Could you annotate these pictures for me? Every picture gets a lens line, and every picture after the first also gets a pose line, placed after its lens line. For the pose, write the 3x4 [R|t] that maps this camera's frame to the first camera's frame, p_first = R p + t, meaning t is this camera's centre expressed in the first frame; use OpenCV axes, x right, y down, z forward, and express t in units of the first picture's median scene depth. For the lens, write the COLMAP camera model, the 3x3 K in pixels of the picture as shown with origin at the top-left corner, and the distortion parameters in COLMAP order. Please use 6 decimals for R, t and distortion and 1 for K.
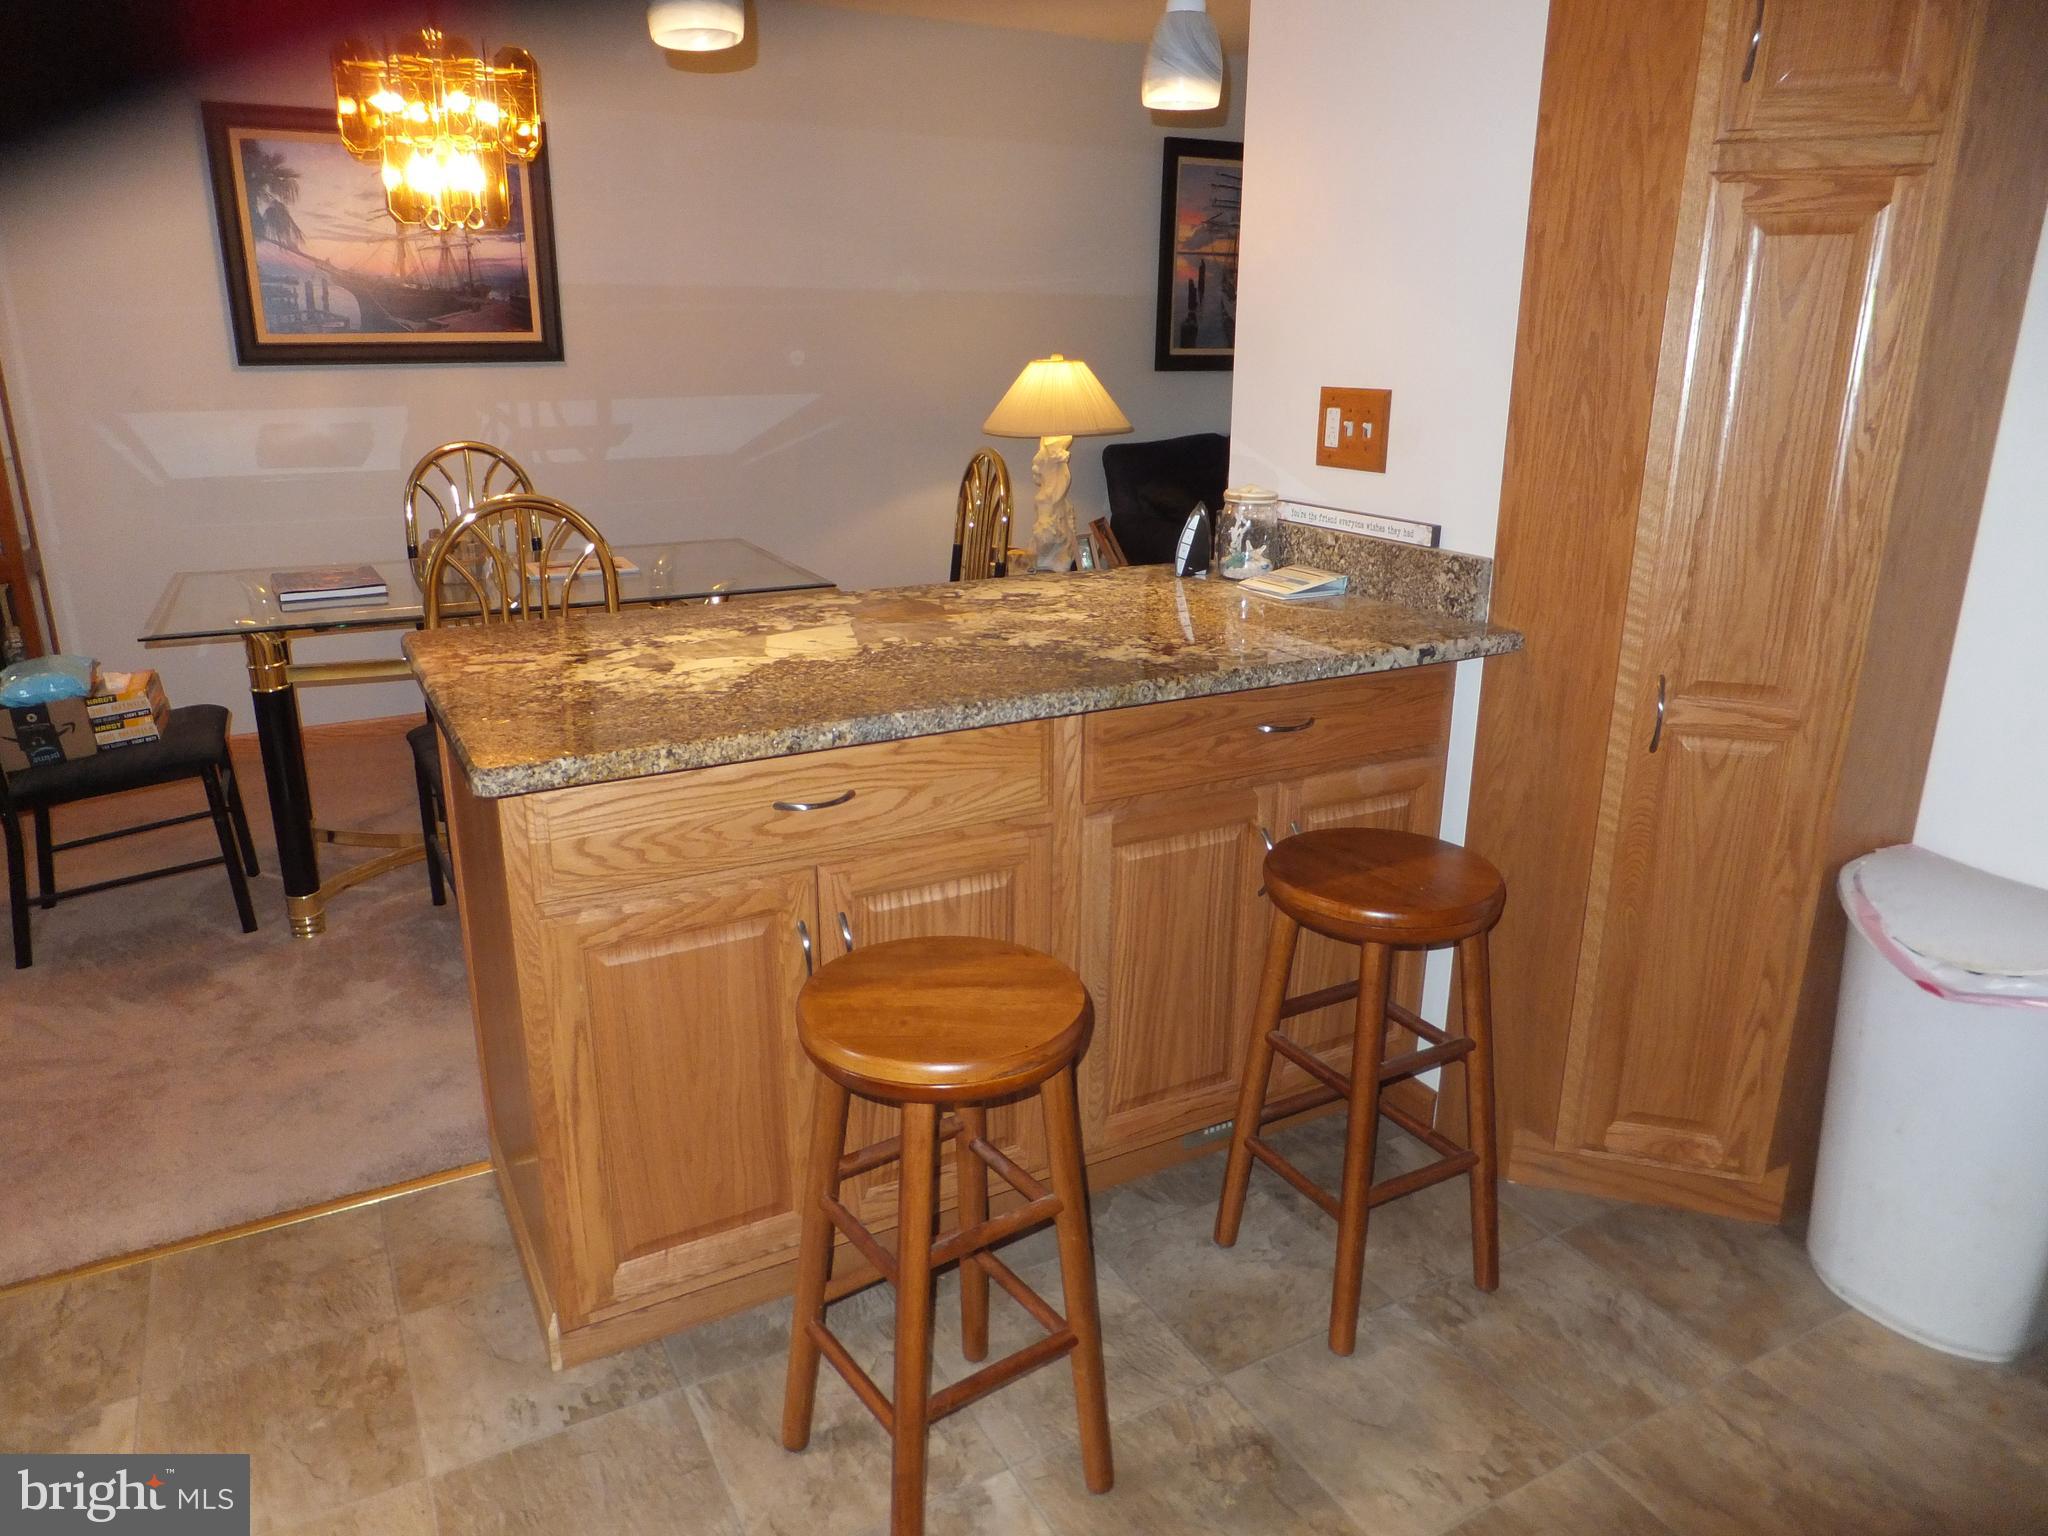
lens RADIAL K [[1361.7, 0, 1017.1], [0, 1361.7, 736.1], [0, 0, 1]] dist [-0.003442, 0.004288]
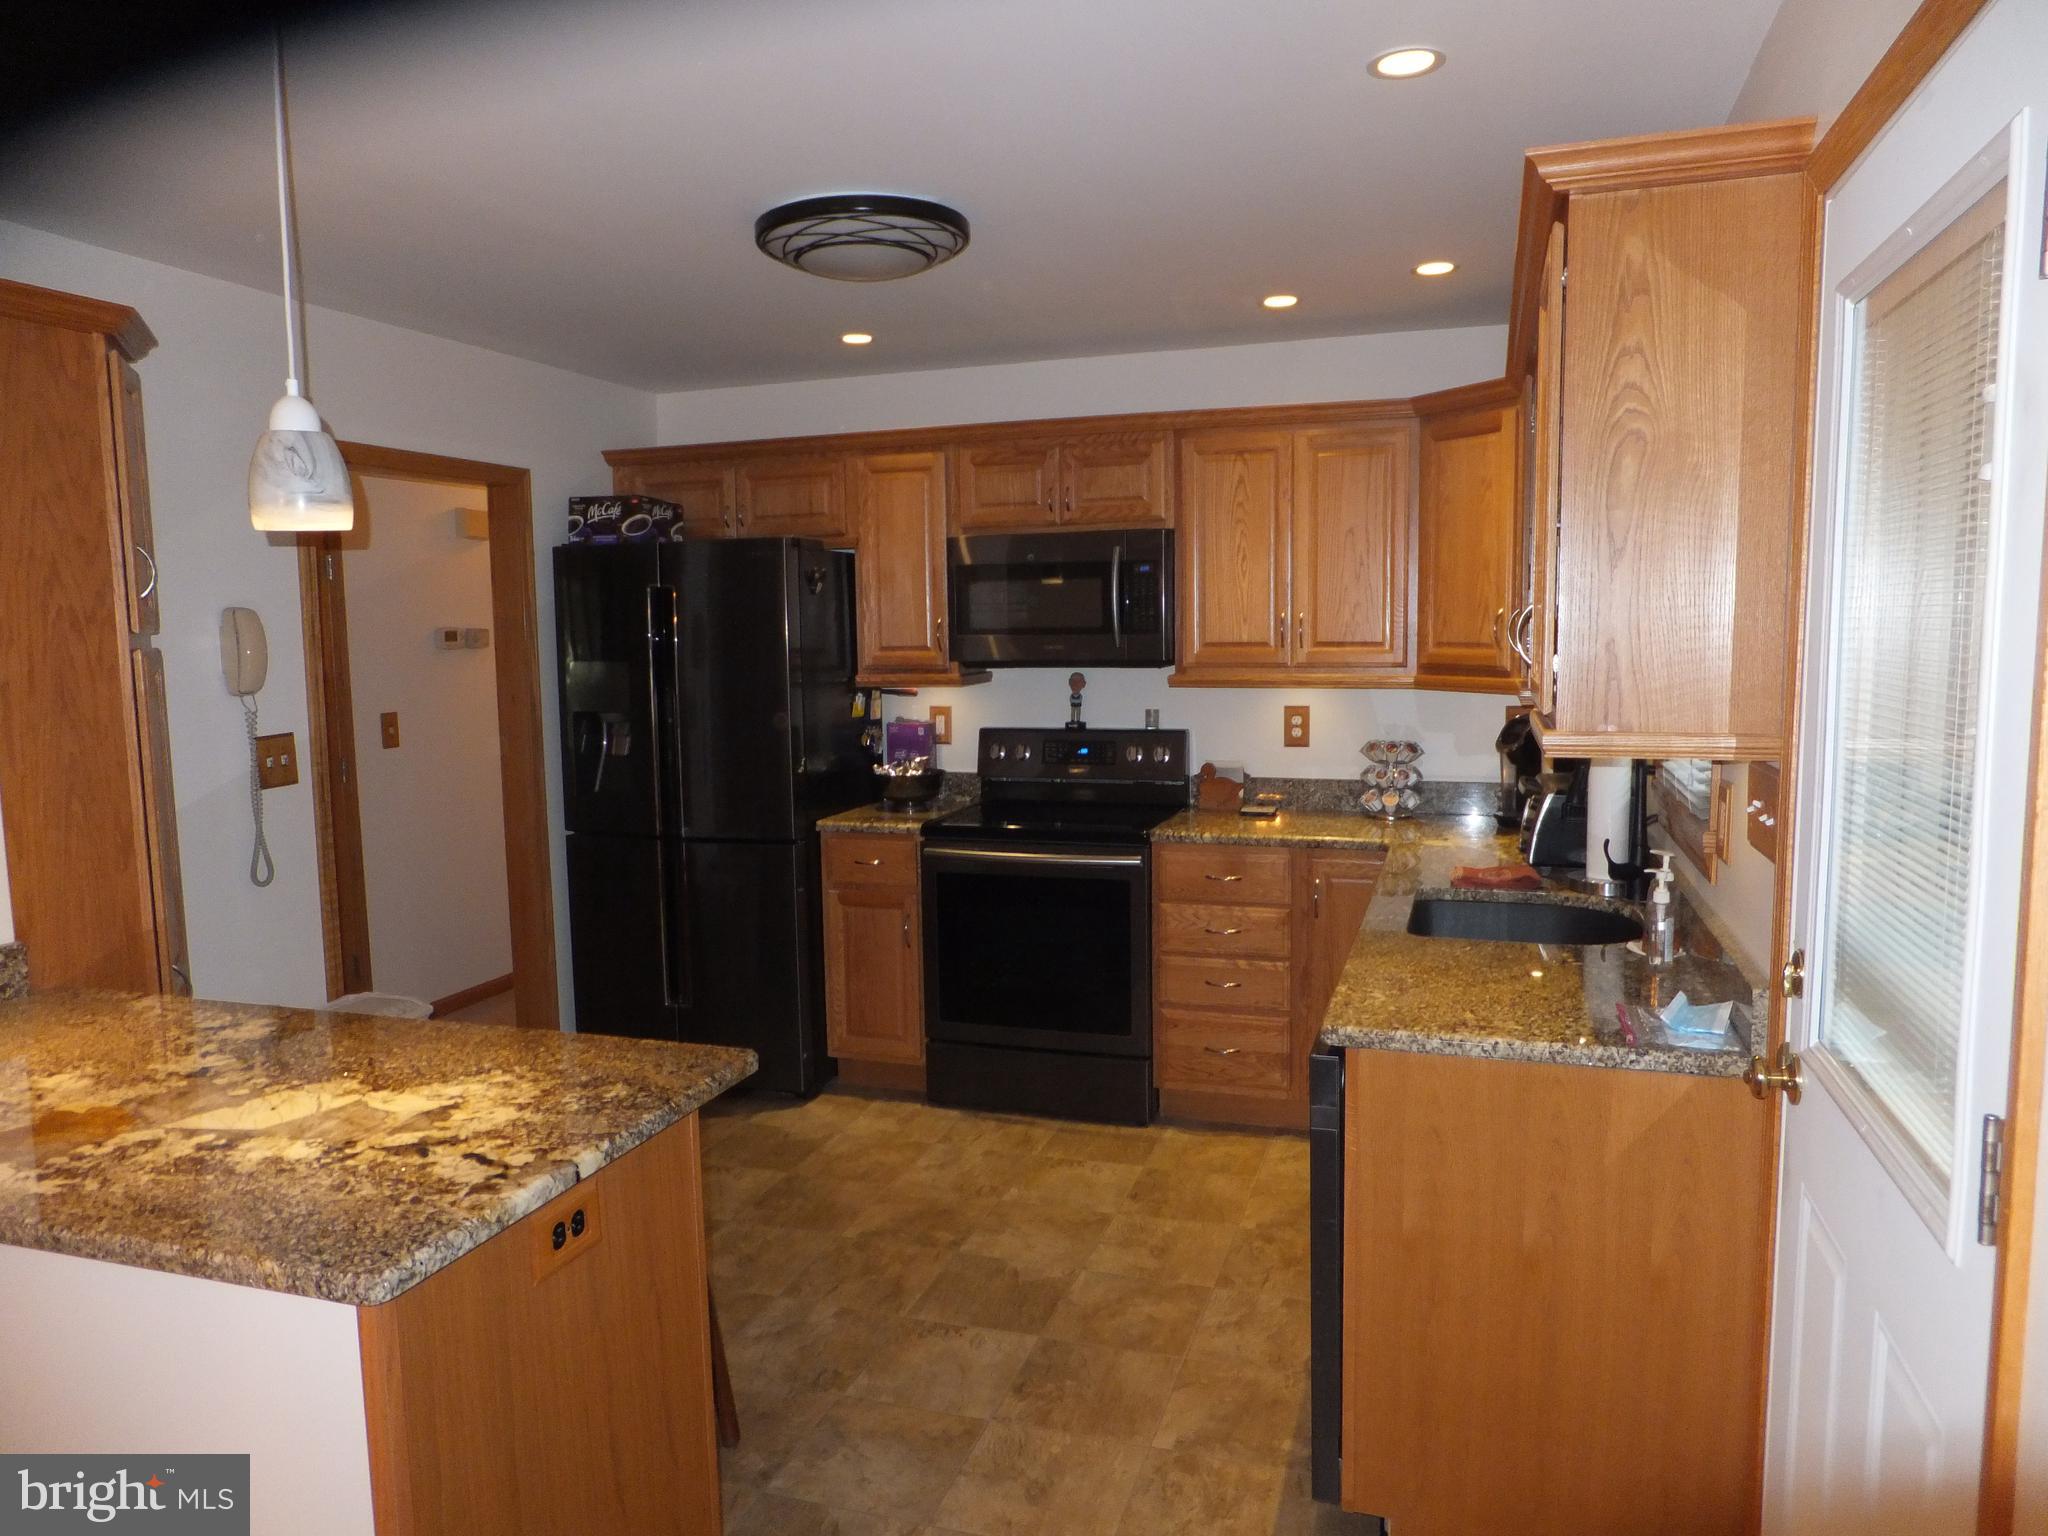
lens RADIAL K [[1347.4, 0, 1024.0], [0, 1347.4, 768.0], [0, 0, 1]] dist [-0.000527, 0.005049]
pose [[-0.690138, -0.064069, 0.720836, -0.538169], [0.221269, 0.929689, 0.294478, -0.207095], [-0.689021, 0.362729, -0.627437, 0.527210]]
